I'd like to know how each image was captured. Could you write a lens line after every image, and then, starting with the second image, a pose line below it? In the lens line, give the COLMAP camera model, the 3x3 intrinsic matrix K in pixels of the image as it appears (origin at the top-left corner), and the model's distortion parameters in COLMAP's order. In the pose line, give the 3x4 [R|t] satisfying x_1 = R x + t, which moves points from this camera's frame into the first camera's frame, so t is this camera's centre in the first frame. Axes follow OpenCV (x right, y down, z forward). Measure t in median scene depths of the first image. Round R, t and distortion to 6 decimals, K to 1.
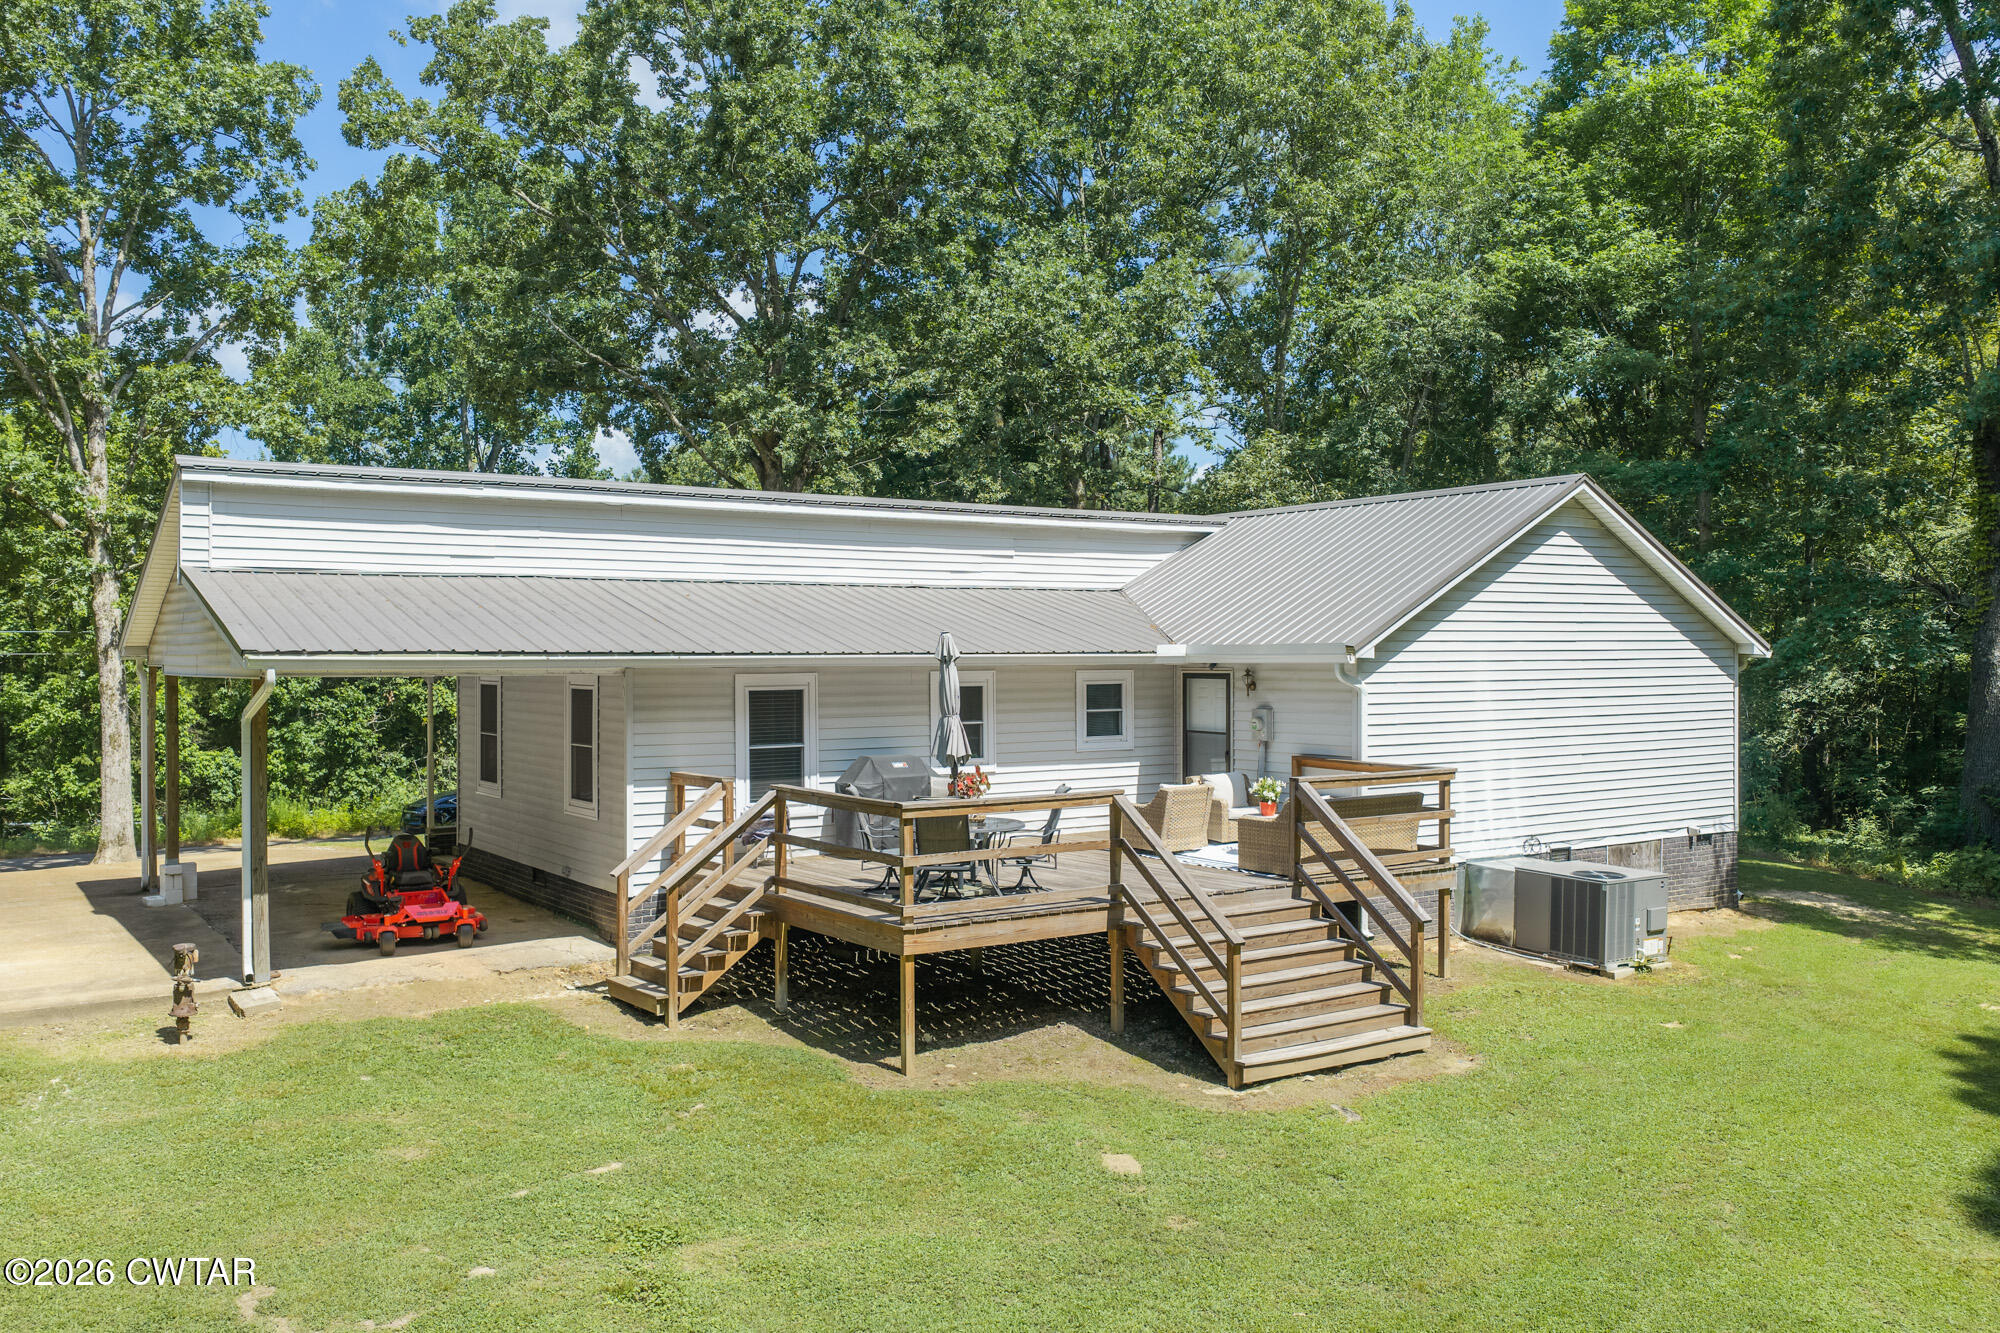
lens RADIAL K [[1657.7, 0, 1007.3], [0, 1657.7, 666.3], [0, 0, 1]] dist [0.014591, 0.001848]
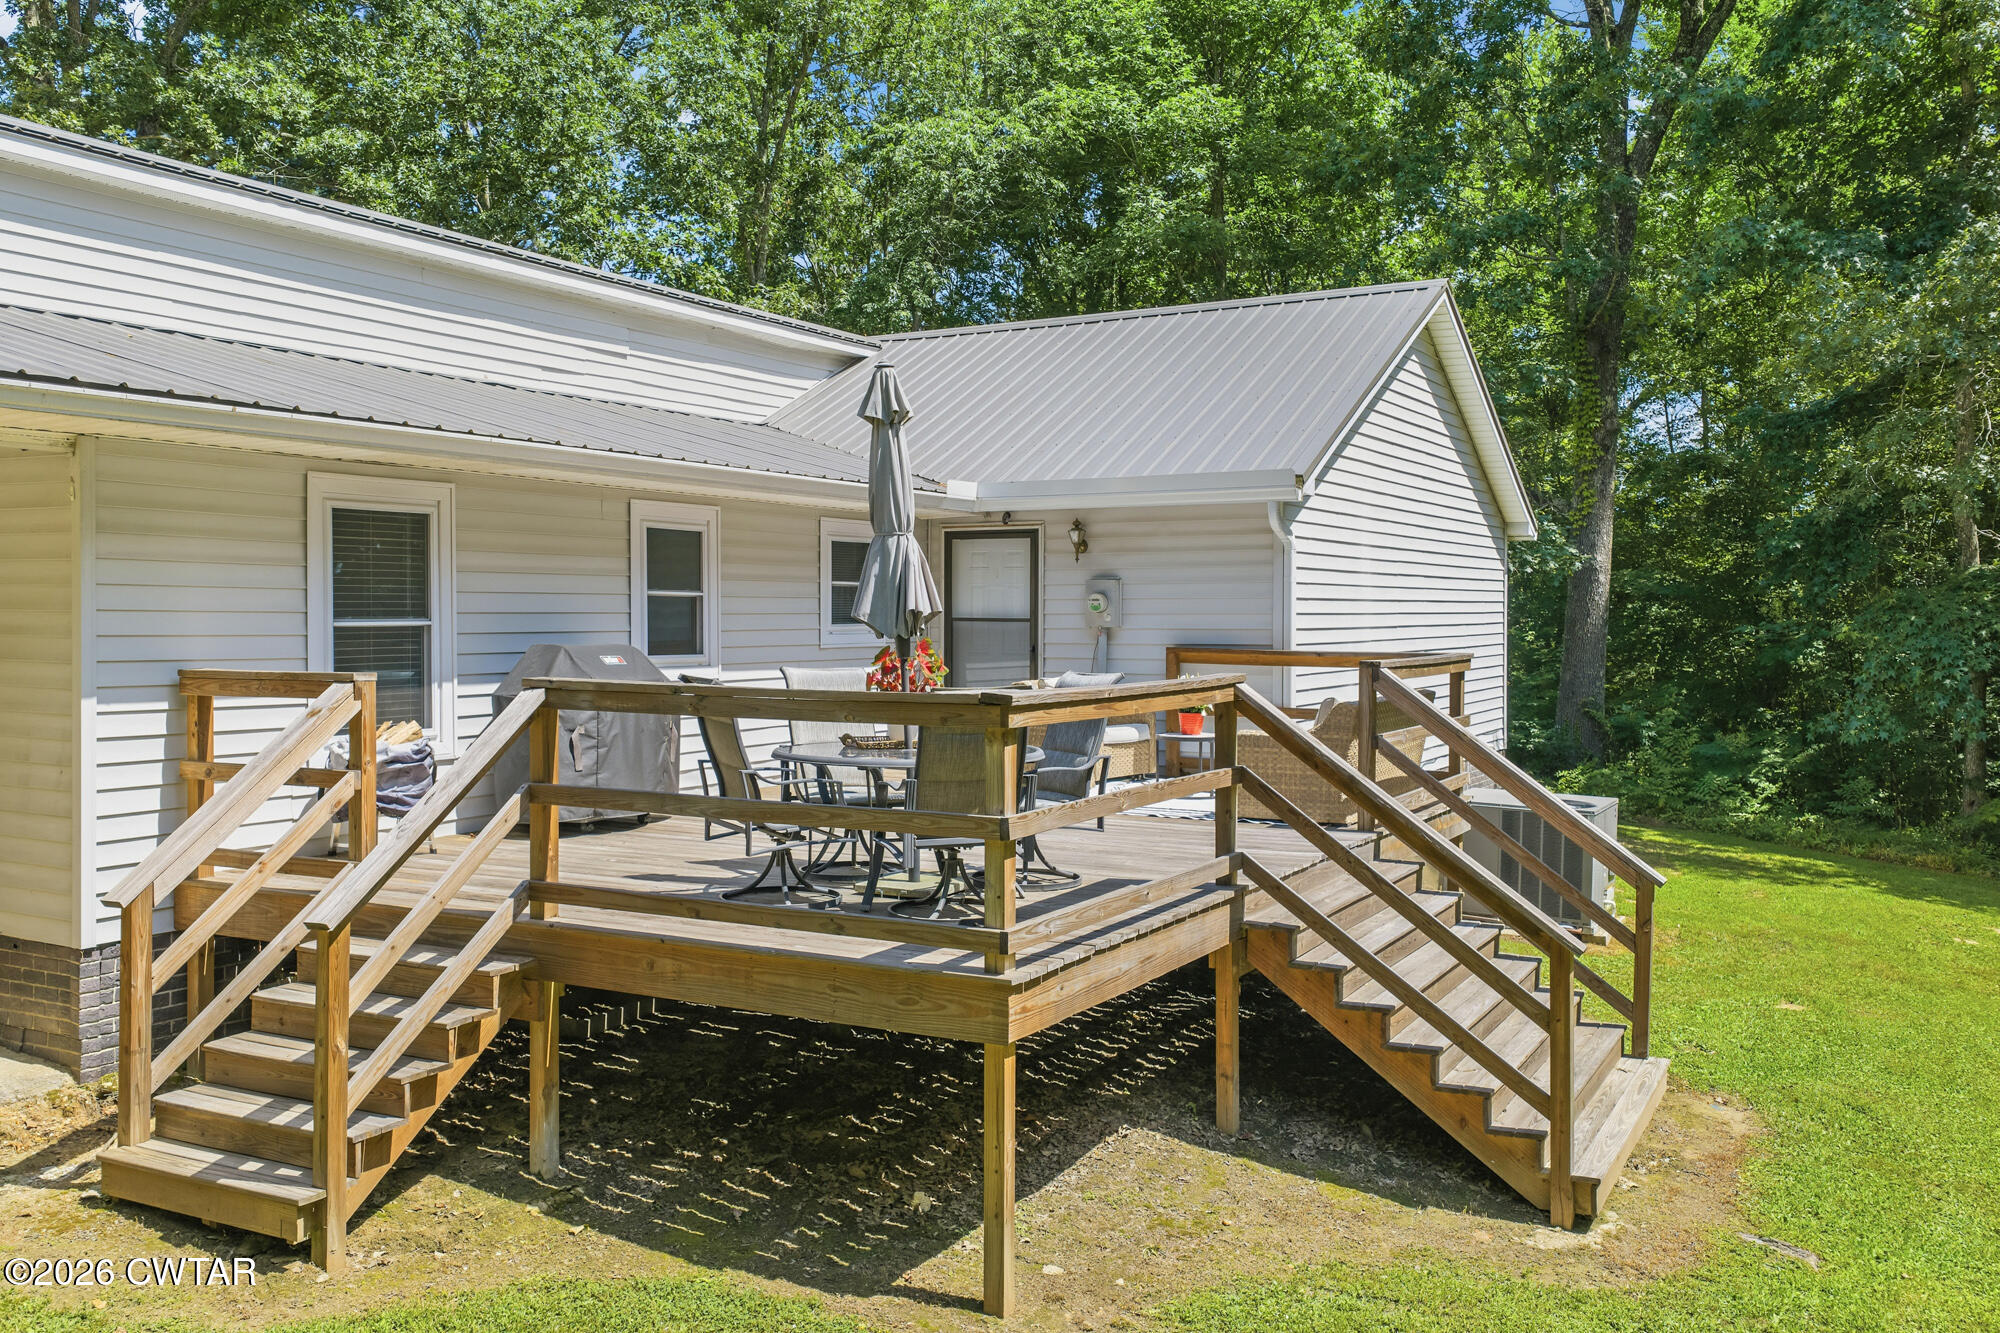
lens RADIAL K [[1666.6, 0, 997.5], [0, 1666.6, 652.0], [0, 0, 1]] dist [-0.004136, -0.001089]
pose [[0.899362, -0.005929, 0.437164, -0.224595], [0.000460, 0.999920, 0.012614, 0.059339], [-0.437204, -0.011144, 0.899293, 0.542974]]
